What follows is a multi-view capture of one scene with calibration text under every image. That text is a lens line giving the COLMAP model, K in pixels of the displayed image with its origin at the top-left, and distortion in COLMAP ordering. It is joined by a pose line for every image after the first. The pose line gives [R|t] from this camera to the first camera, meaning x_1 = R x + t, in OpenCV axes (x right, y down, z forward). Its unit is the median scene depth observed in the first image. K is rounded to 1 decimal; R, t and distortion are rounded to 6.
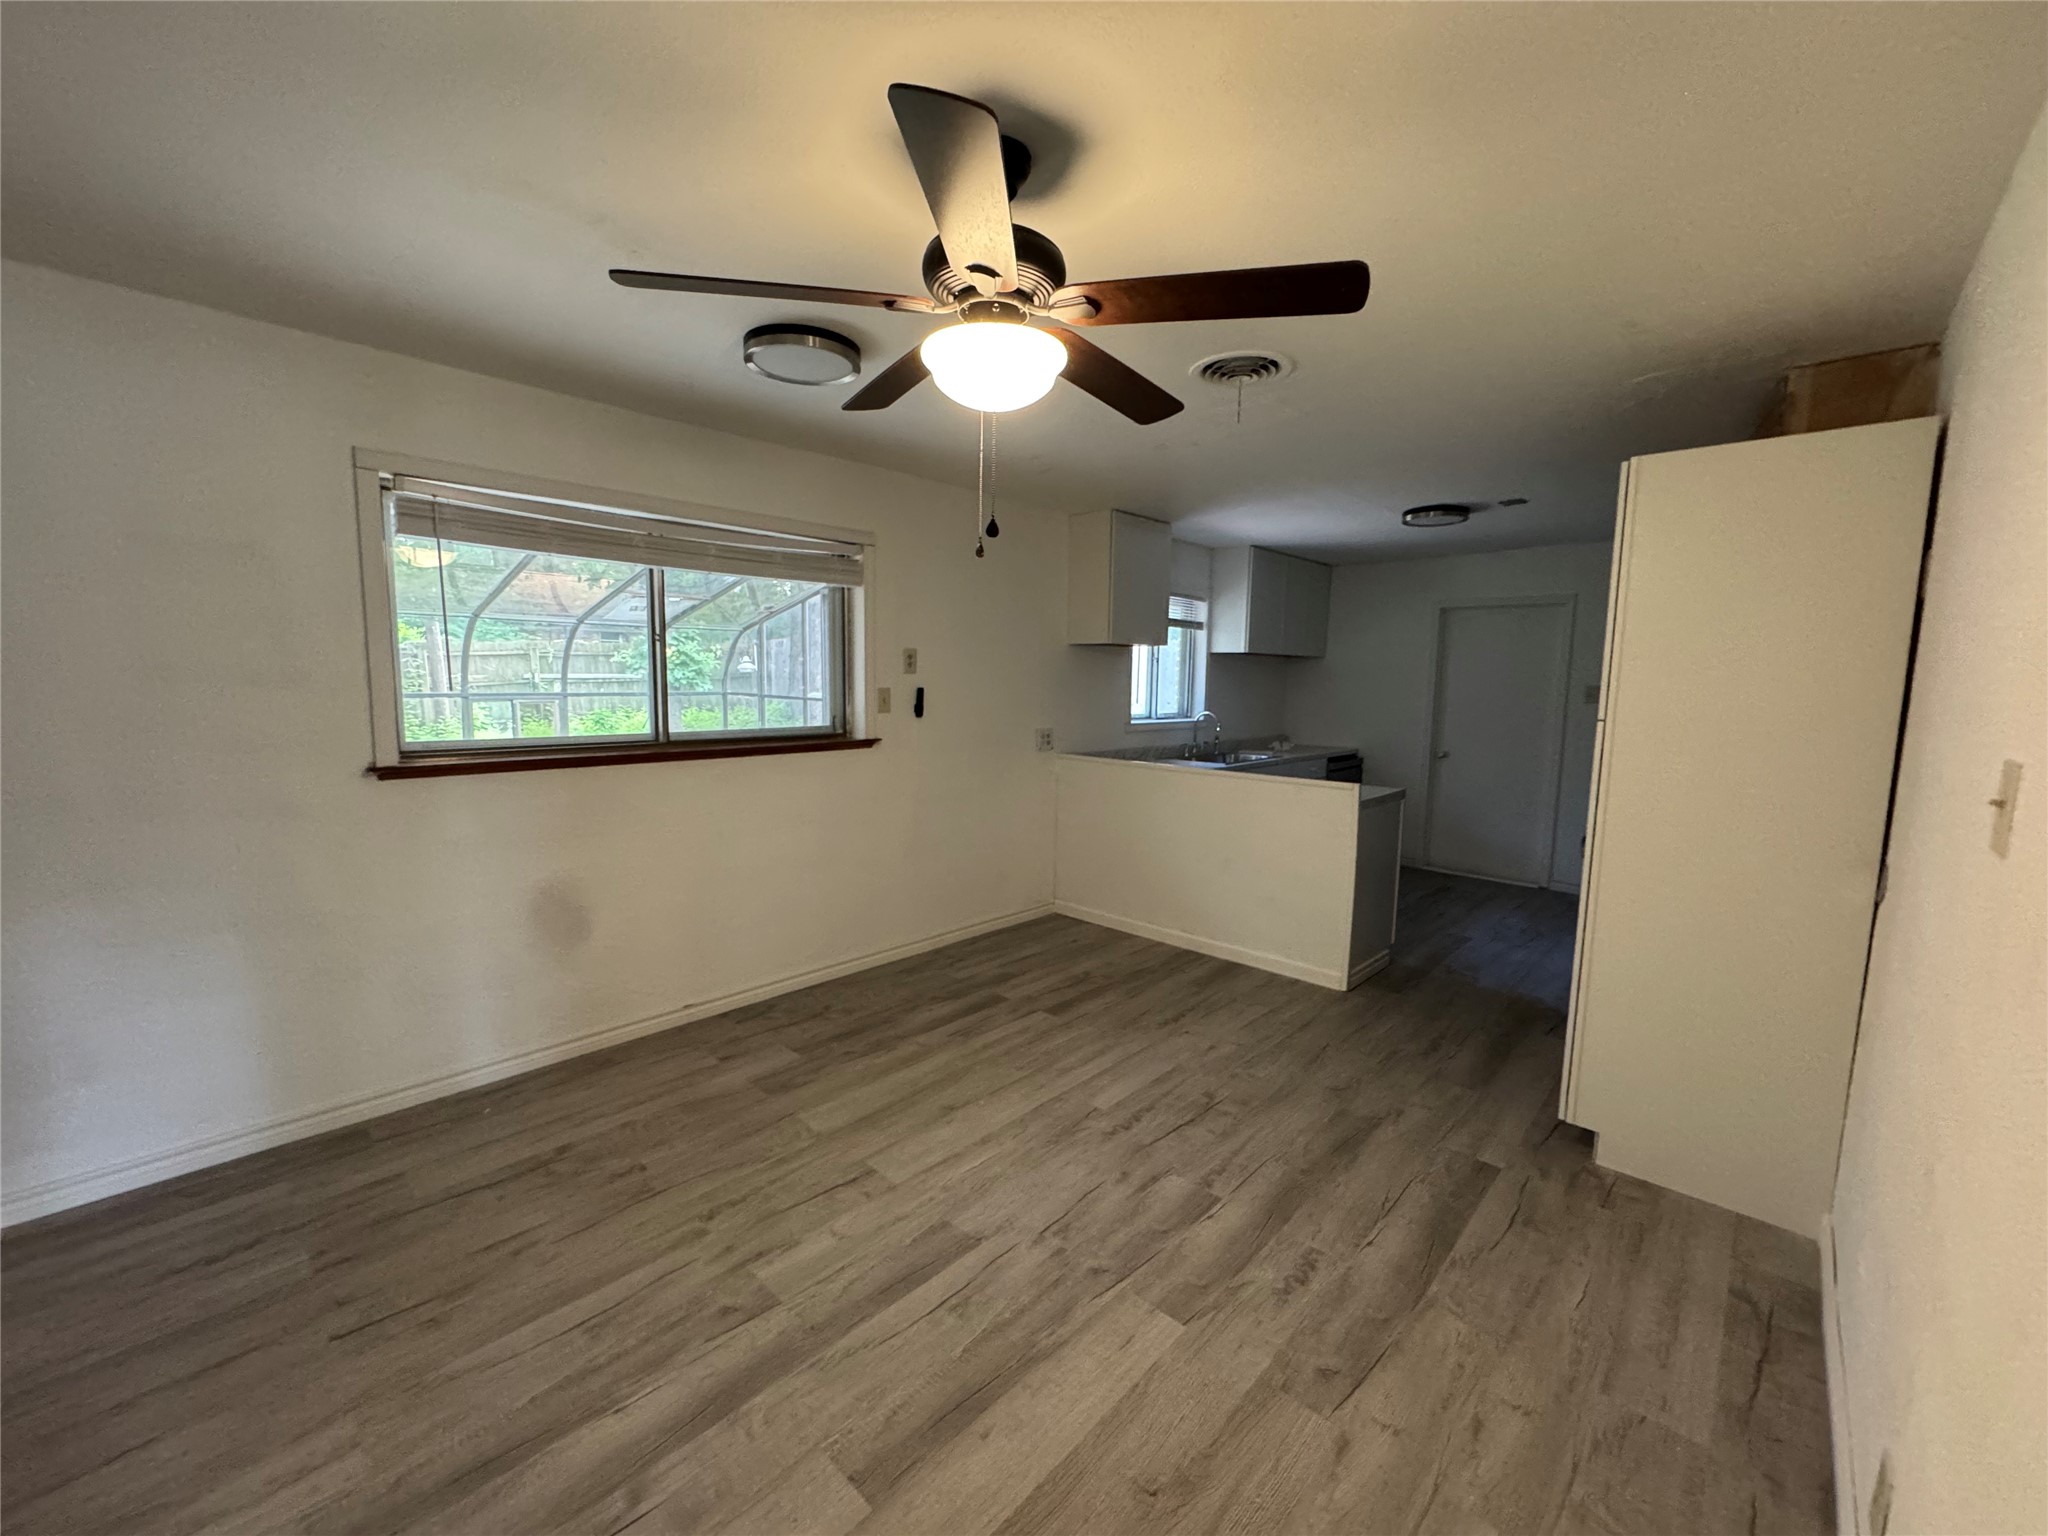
lens RADIAL K [[816.9, 0, 1025.2], [0, 816.9, 771.6], [0, 0, 1]] dist [0.000701, 0.000023]
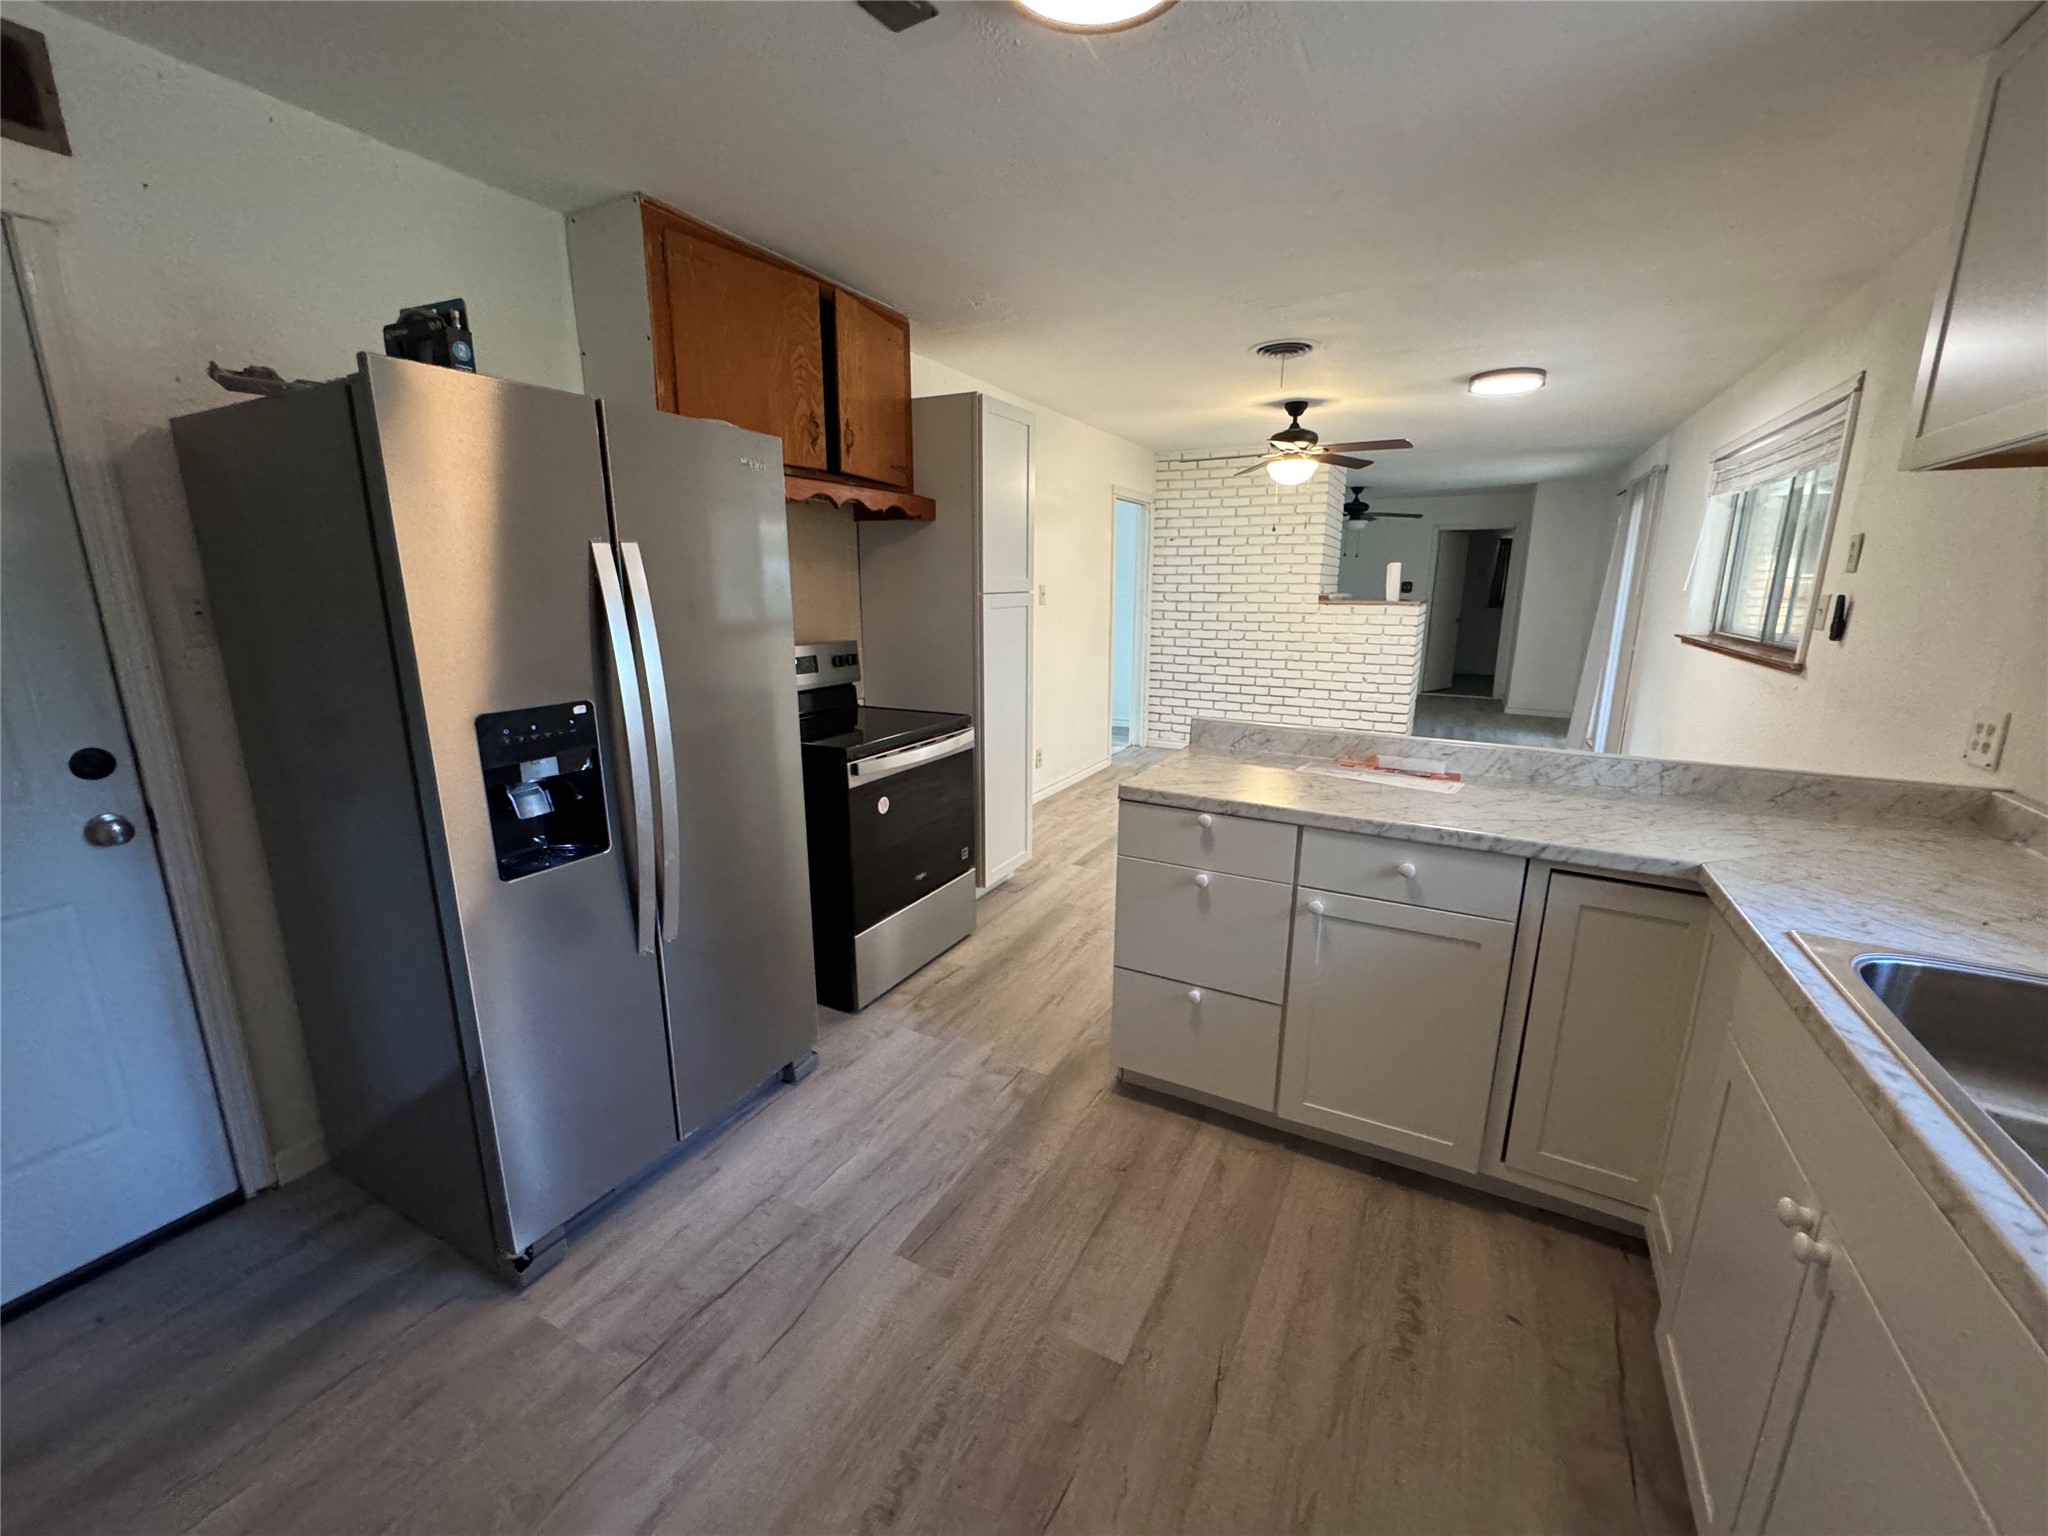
lens RADIAL K [[816.3, 0, 1024.0], [0, 816.3, 768.0], [0, 0, 1]] dist [-0.008077, -0.000042]
pose [[-0.965826, 0.035084, -0.256807, 0.888006], [-0.053715, 0.942193, 0.330737, -0.201970], [0.253565, 0.333228, -0.908110, 1.961360]]
